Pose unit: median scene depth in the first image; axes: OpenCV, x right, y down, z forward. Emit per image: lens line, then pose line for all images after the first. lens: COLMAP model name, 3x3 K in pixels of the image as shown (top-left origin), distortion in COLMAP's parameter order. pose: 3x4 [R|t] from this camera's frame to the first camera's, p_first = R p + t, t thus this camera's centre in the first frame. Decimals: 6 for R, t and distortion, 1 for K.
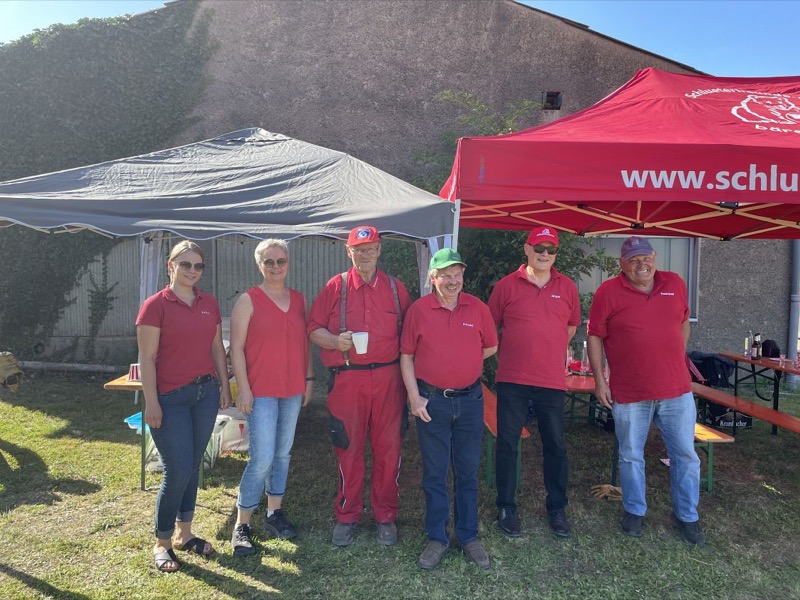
lens RADIAL K [[583.9, 0, 400.0], [0, 583.9, 300.0], [0, 0, 1]] dist [0.090930, -0.104032]
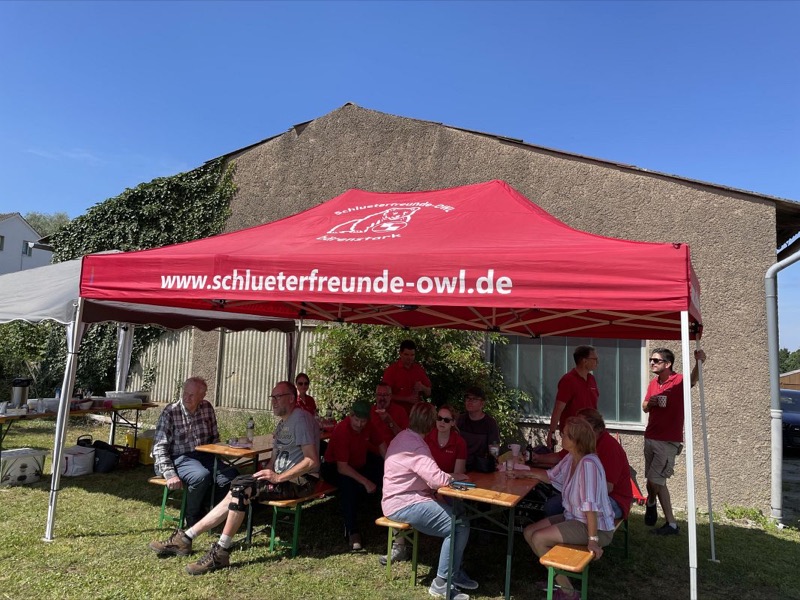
lens RADIAL K [[583.9, 0, 400.0], [0, 583.9, 300.0], [0, 0, 1]] dist [0.090930, -0.104032]
pose [[0.905664, -0.005132, -0.423964, 1.425181], [-0.069118, 0.984764, -0.159570, 0.008795], [0.418324, 0.173820, 0.891511, 0.052383]]
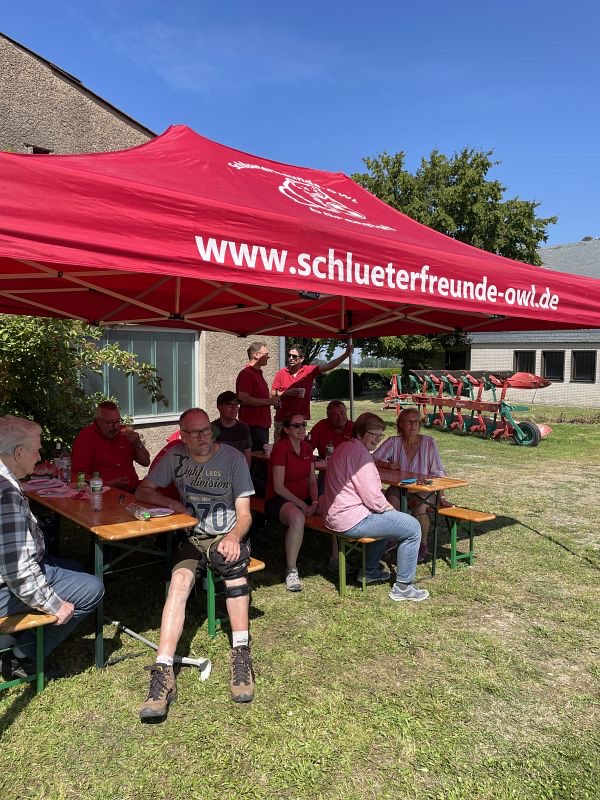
lens RADIAL K [[583.9, 0, 265.5], [0, 583.9, 397.5], [0, 0, 1]] dist [0.090930, -0.104032]
pose [[0.802659, -0.038437, 0.595199, 0.014742], [0.032348, 0.999258, 0.020907, -0.037760], [-0.595561, 0.002472, 0.803307, 0.386160]]
